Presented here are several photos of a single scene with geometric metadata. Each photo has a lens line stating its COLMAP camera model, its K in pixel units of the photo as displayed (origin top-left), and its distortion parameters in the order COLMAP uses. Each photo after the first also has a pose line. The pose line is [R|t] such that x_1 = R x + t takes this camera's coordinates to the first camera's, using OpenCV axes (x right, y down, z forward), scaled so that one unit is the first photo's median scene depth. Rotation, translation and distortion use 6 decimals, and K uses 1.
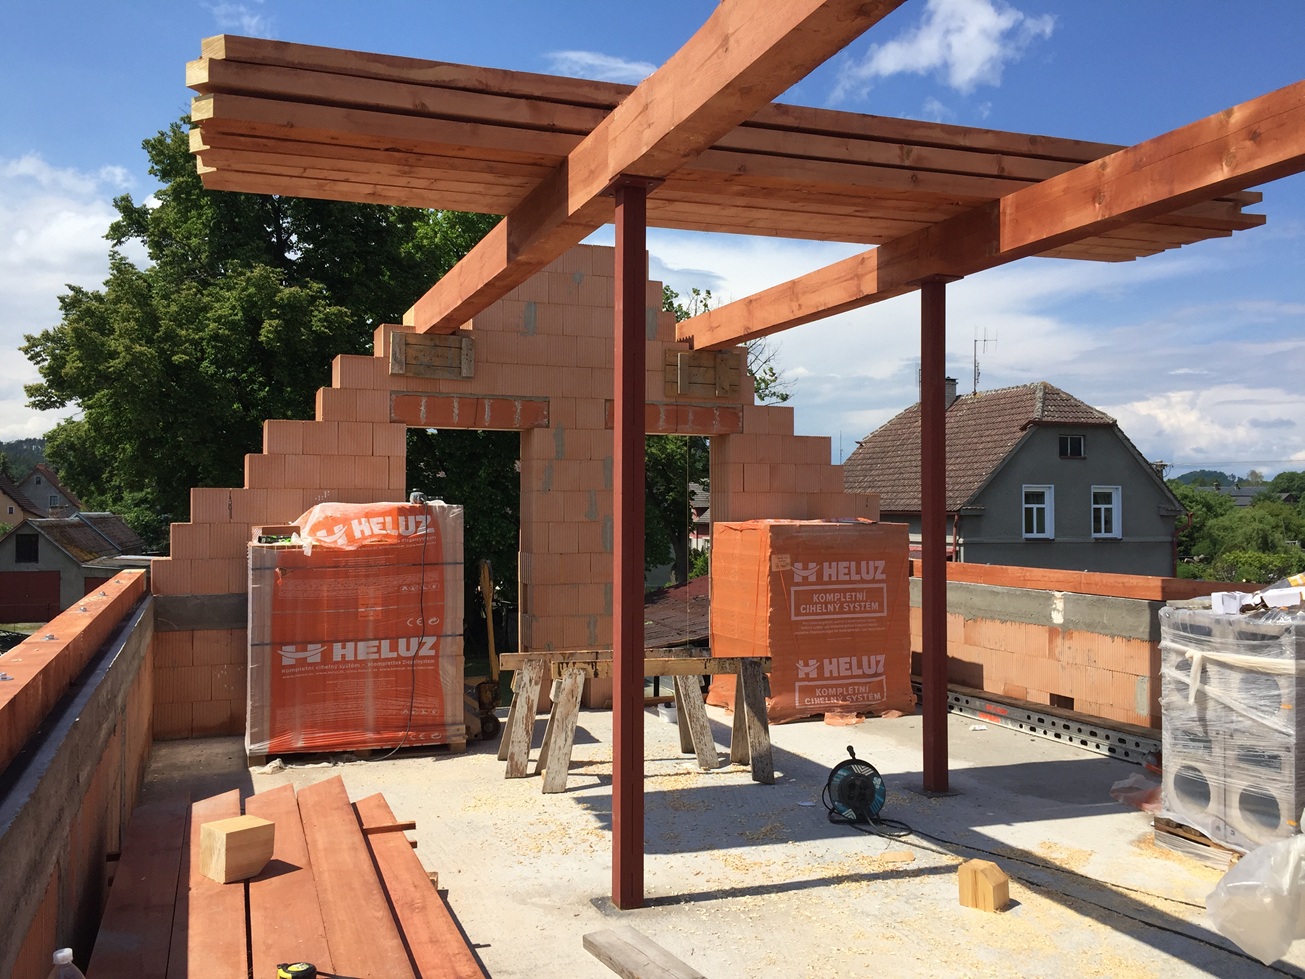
lens RADIAL K [[1097.3, 0, 651.8], [0, 1097.3, 491.6], [0, 0, 1]] dist [0.062752, -0.019855]
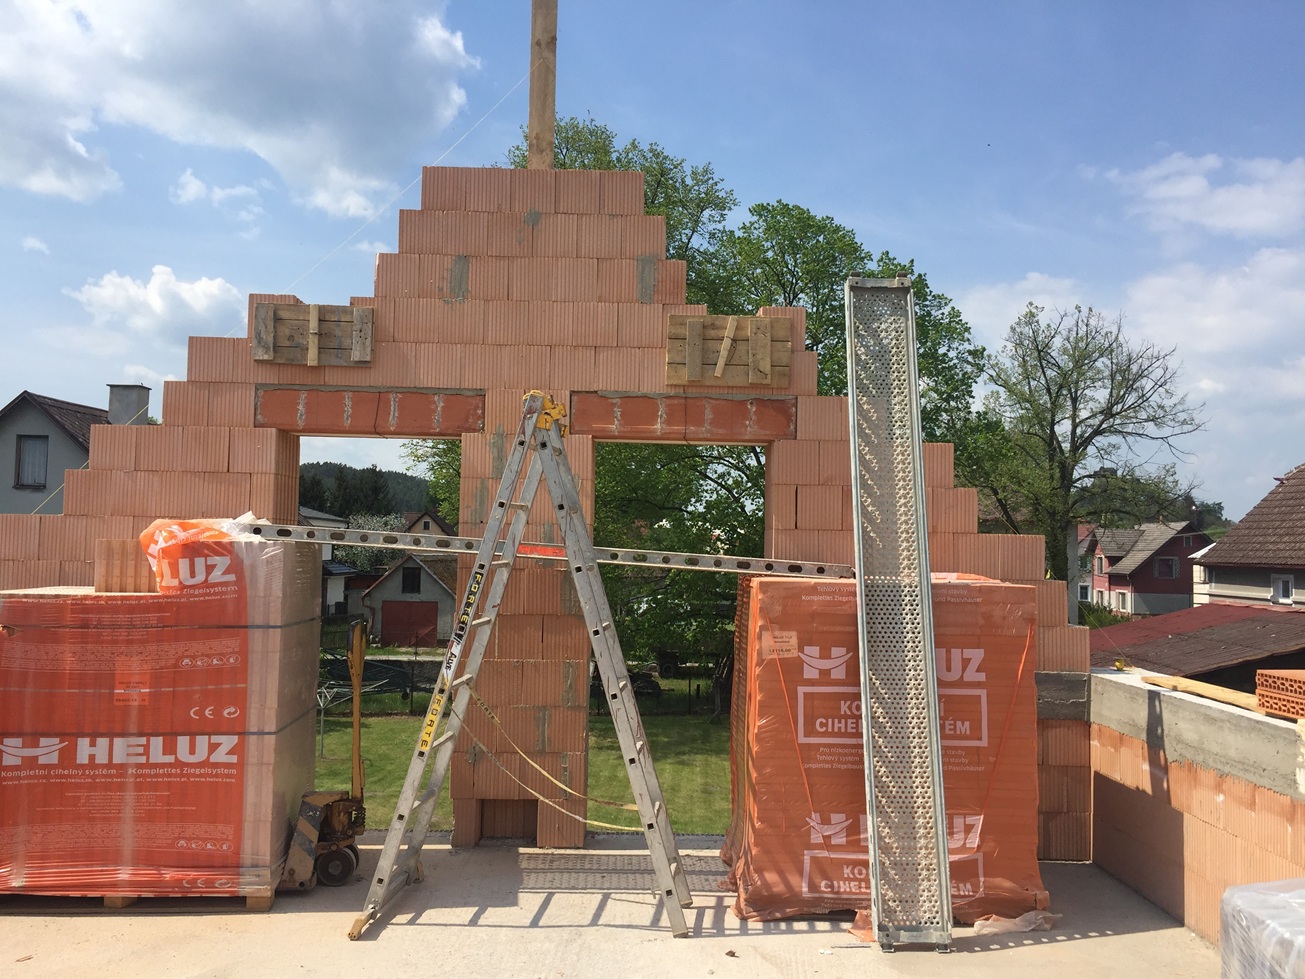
lens RADIAL K [[1097.3, 0, 653.8], [0, 1097.3, 485.3], [0, 0, 1]] dist [0.062752, -0.019855]
pose [[0.935467, -0.004394, -0.353386, 0.290943], [-0.011492, 0.999016, -0.042844, 0.004284], [0.353227, 0.044140, 0.934496, 0.447113]]
